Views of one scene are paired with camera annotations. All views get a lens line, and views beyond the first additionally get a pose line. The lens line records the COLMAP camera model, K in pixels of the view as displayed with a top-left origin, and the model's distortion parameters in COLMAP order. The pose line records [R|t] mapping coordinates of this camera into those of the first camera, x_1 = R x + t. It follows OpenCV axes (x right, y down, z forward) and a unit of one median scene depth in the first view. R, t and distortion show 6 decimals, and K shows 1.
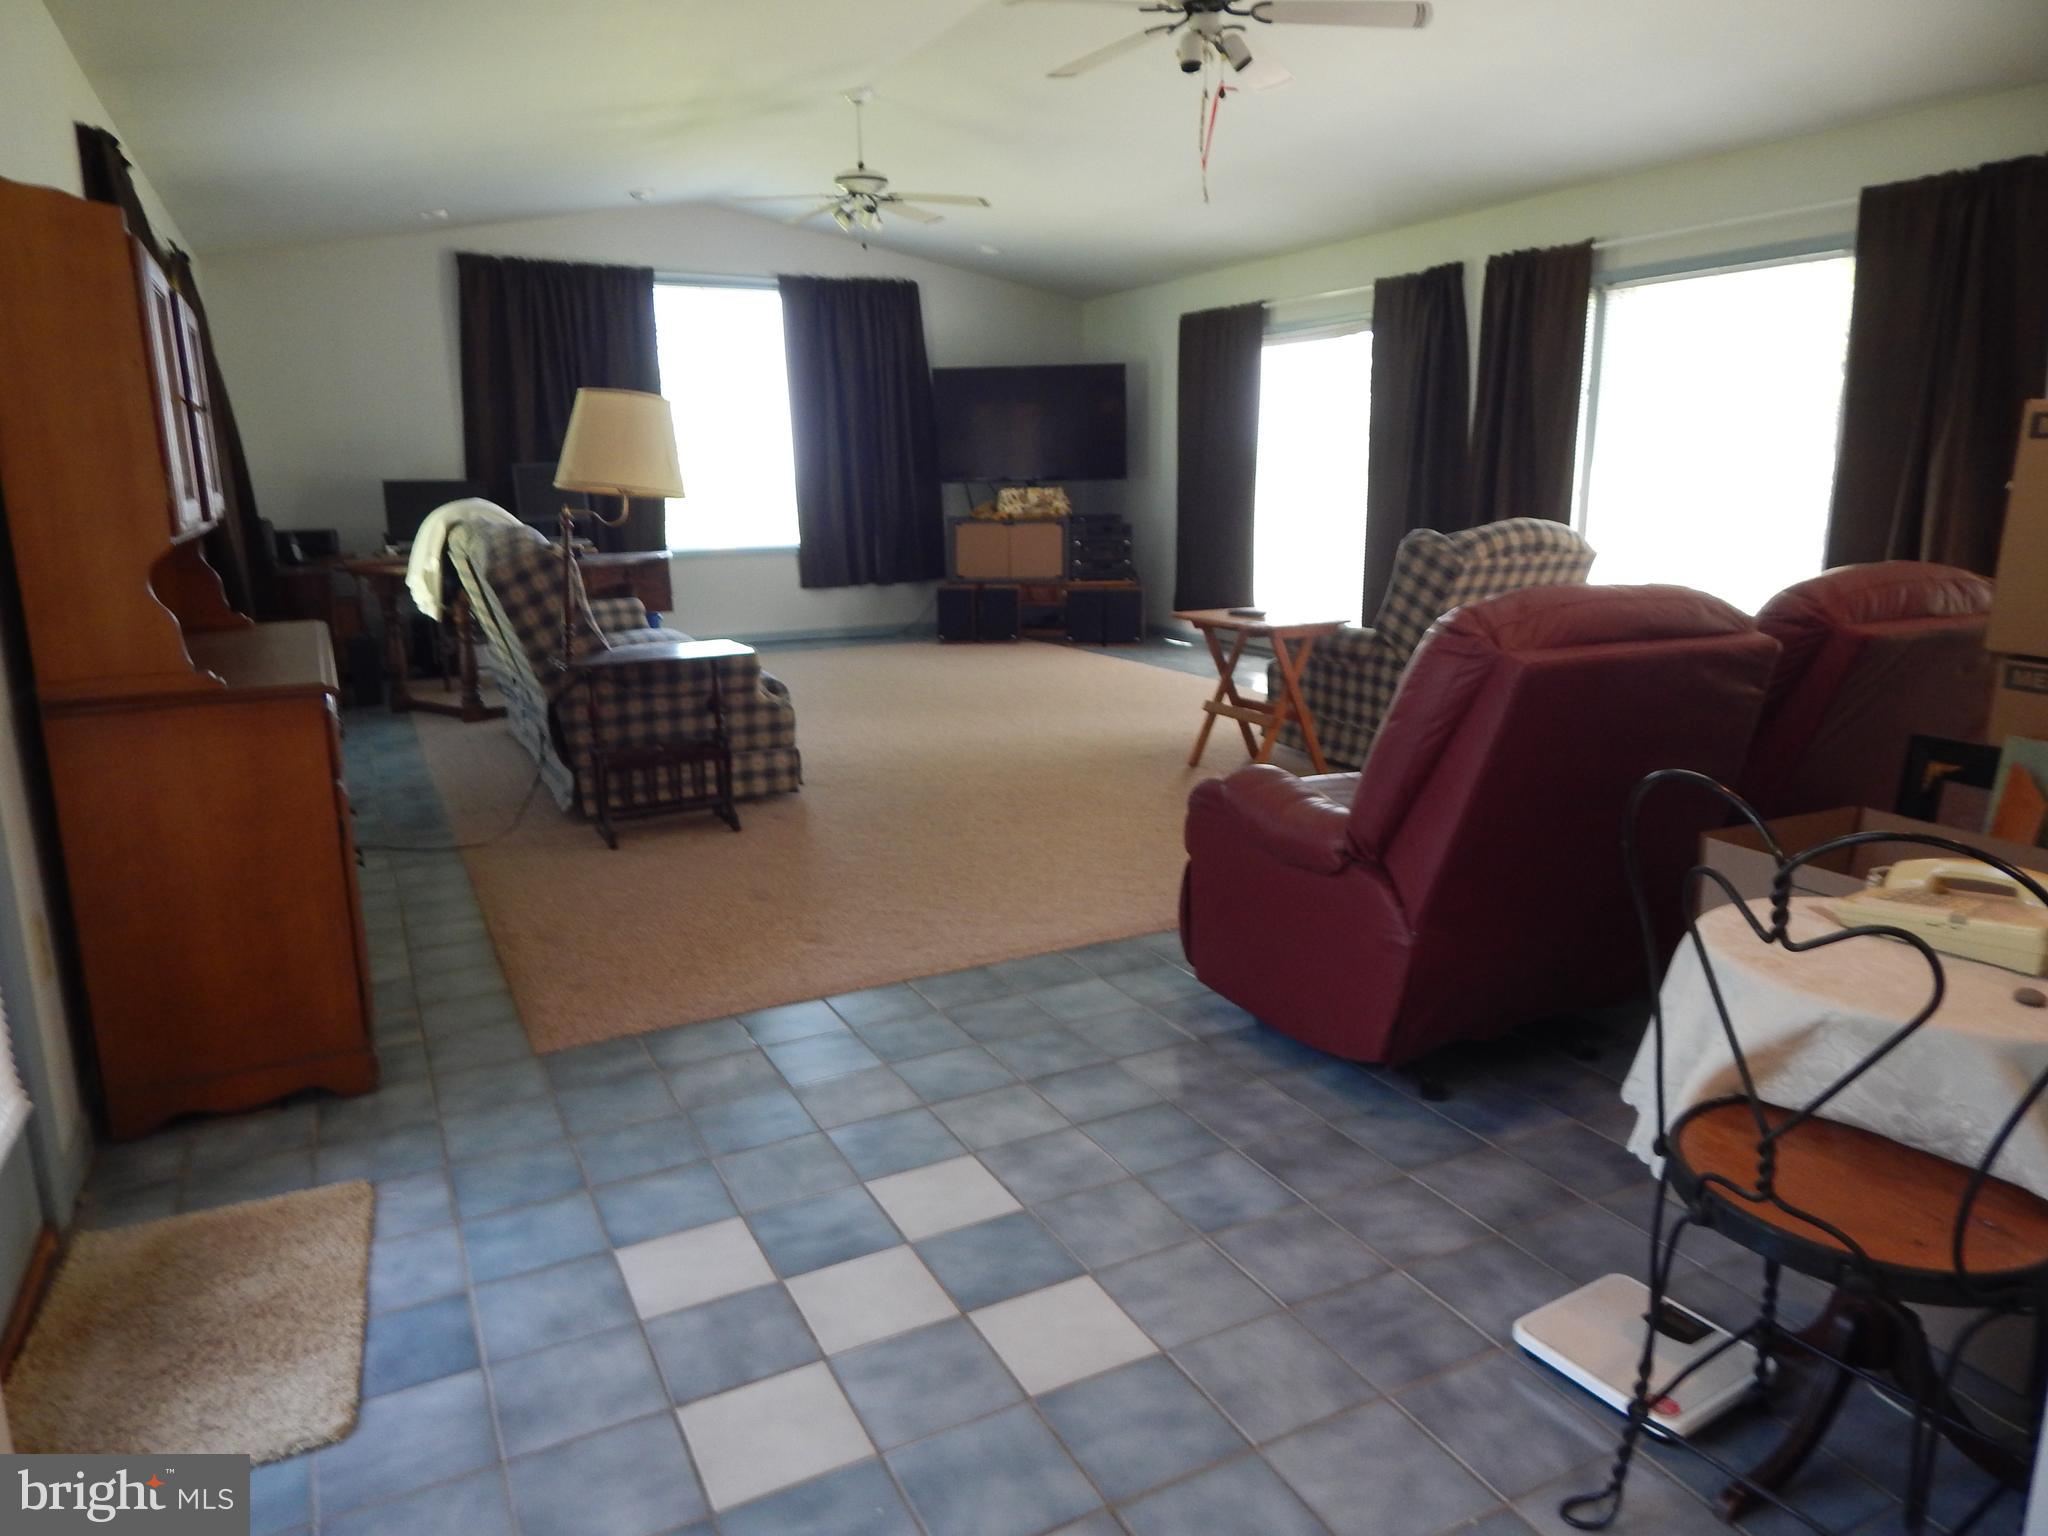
lens RADIAL K [[1345.3, 0, 1022.6], [0, 1345.3, 764.5], [0, 0, 1]] dist [-0.009977, -0.001333]
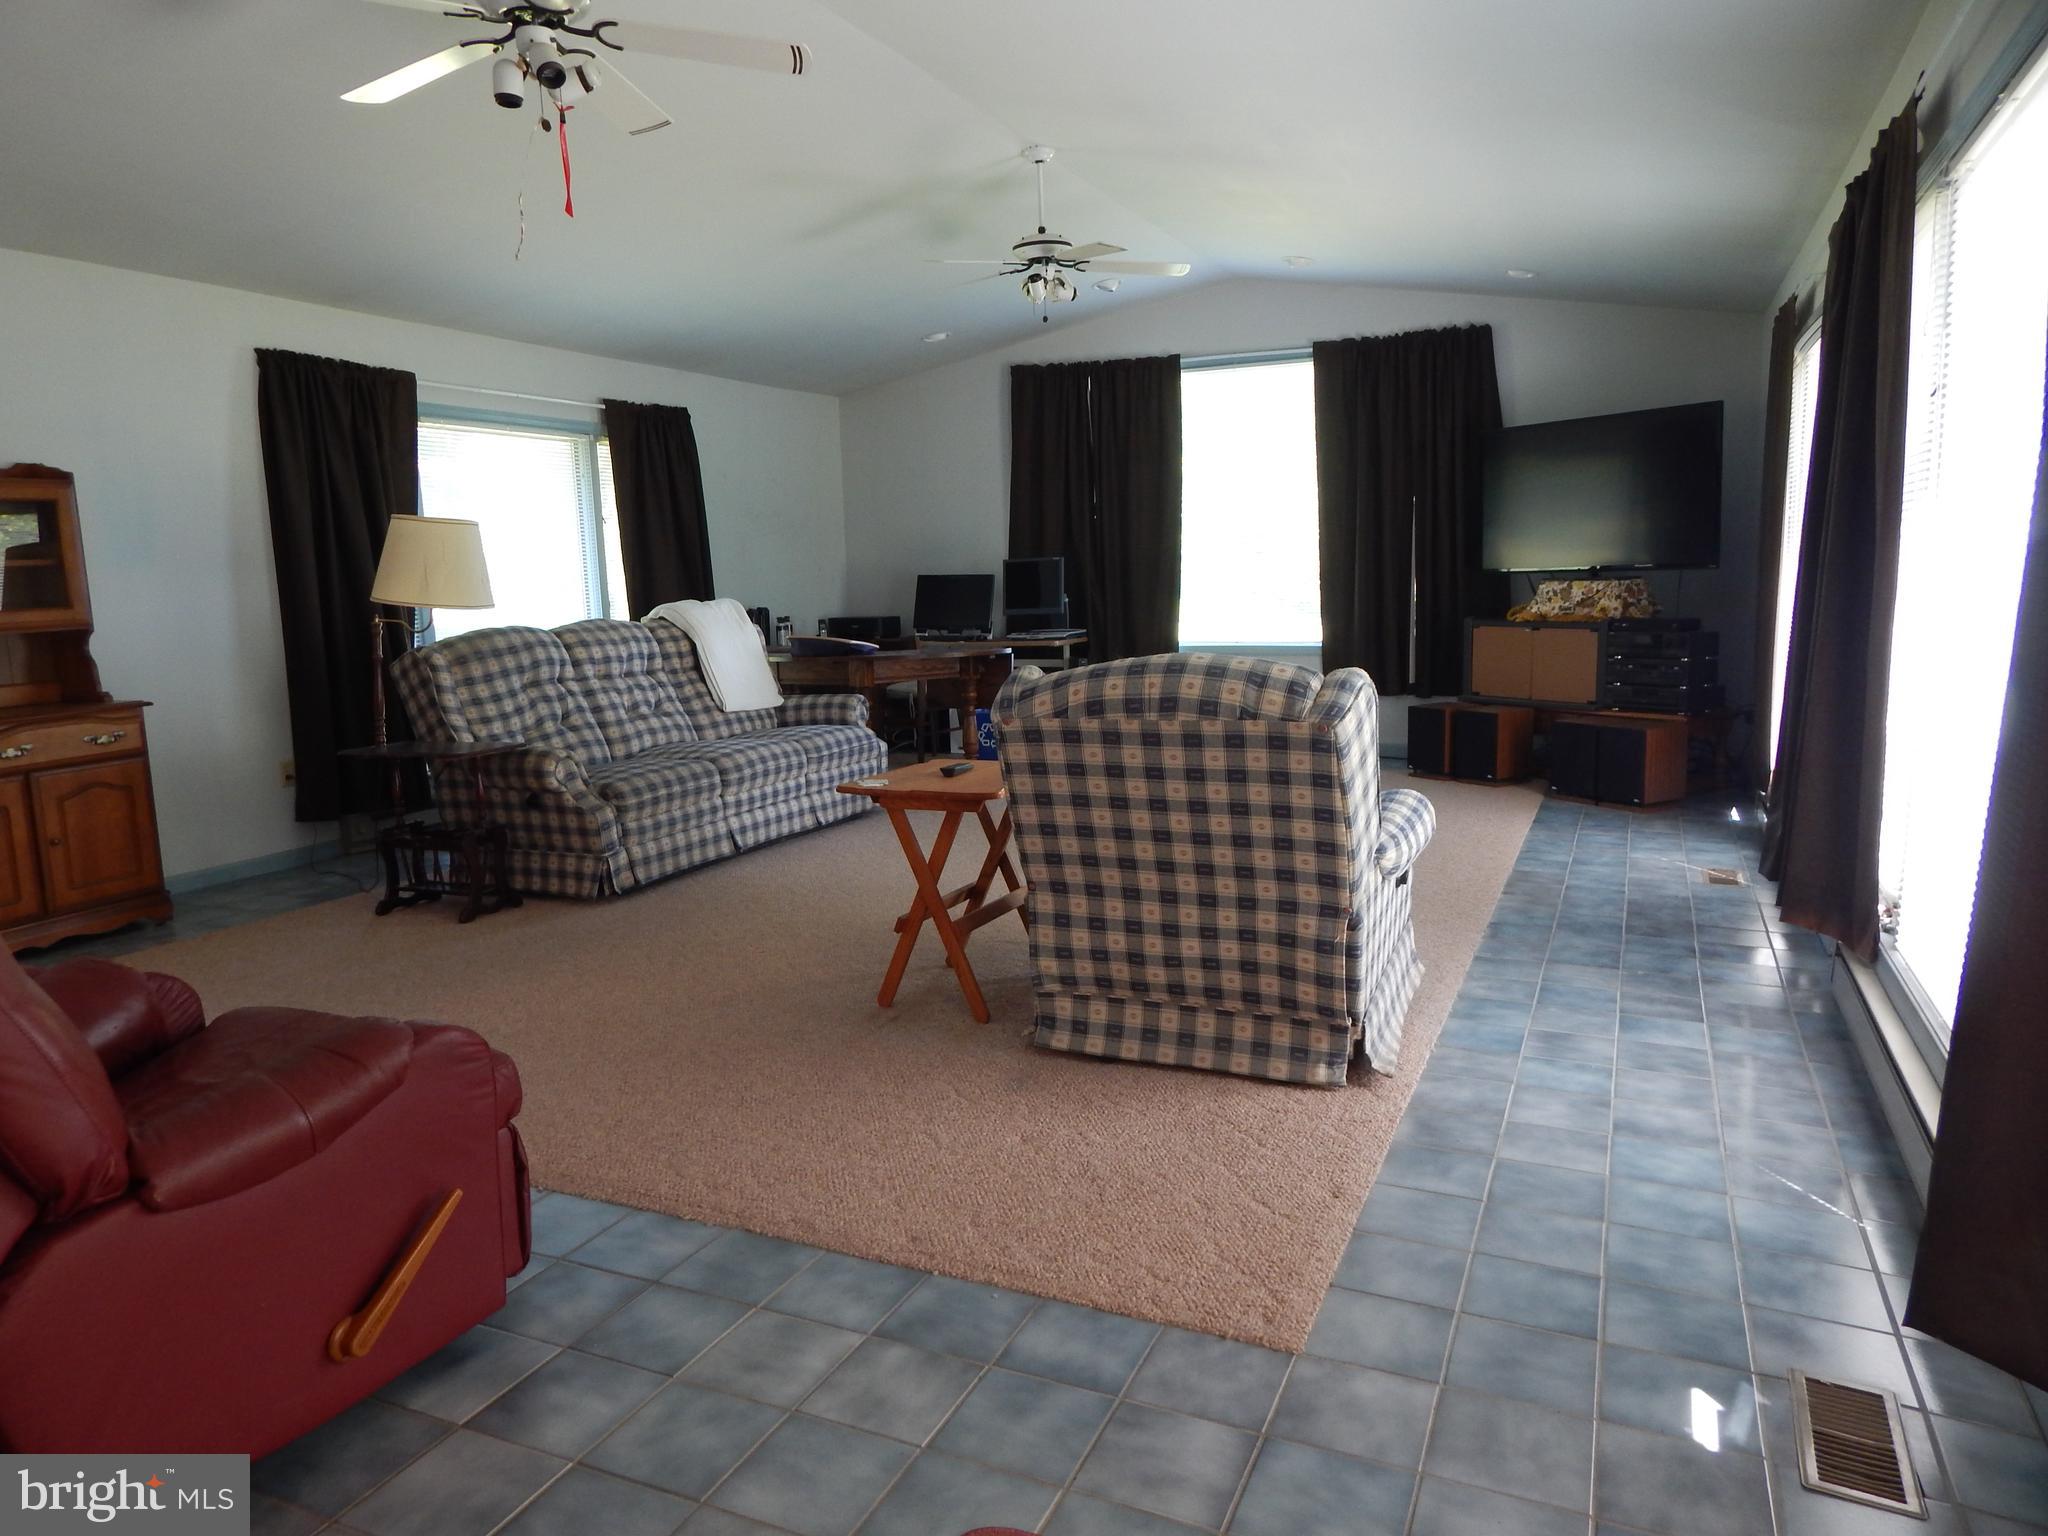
lens RADIAL K [[1345.3, 0, 1013.8], [0, 1345.3, 782.9], [0, 0, 1]] dist [-0.009977, -0.001333]
pose [[0.607911, 0.112331, -0.786019, 0.417696], [-0.147216, 0.988724, 0.027442, -0.072467], [0.780238, 0.099032, 0.617593, 0.324573]]
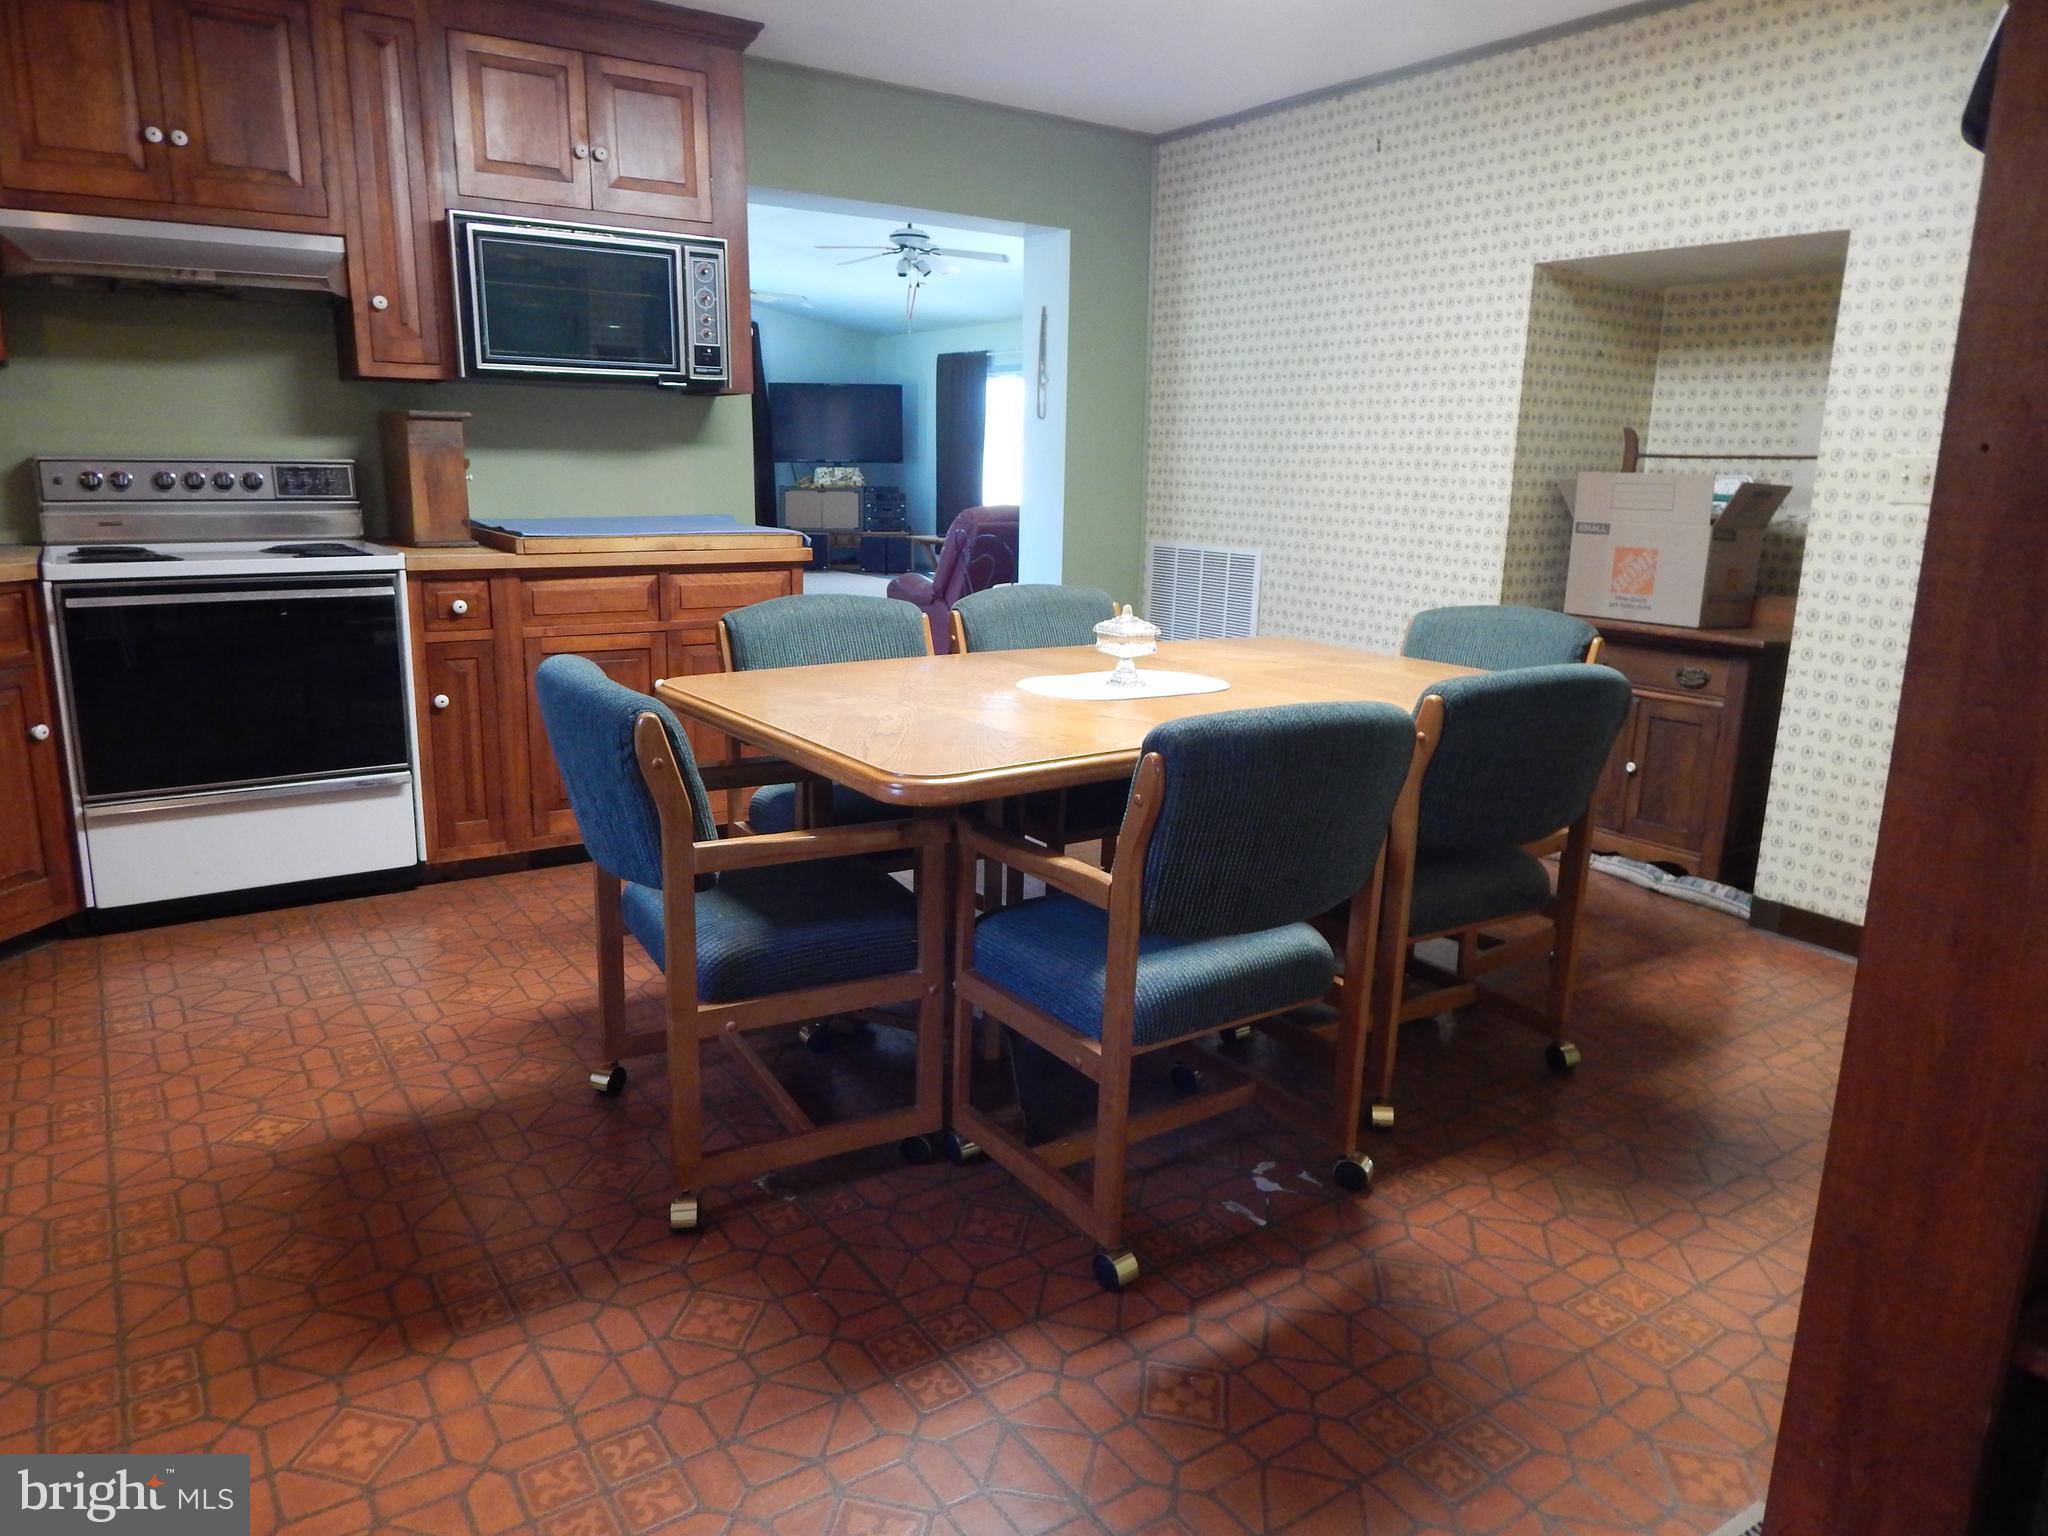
lens RADIAL K [[1345.3, 0, 1020.3], [0, 1345.3, 763.0], [0, 0, 1]] dist [-0.009977, -0.001333]
pose [[0.991286, -0.000361, 0.131729, 0.011357], [-0.001070, 0.999941, 0.010796, 0.102826], [-0.131726, -0.010843, 0.991227, -0.492572]]
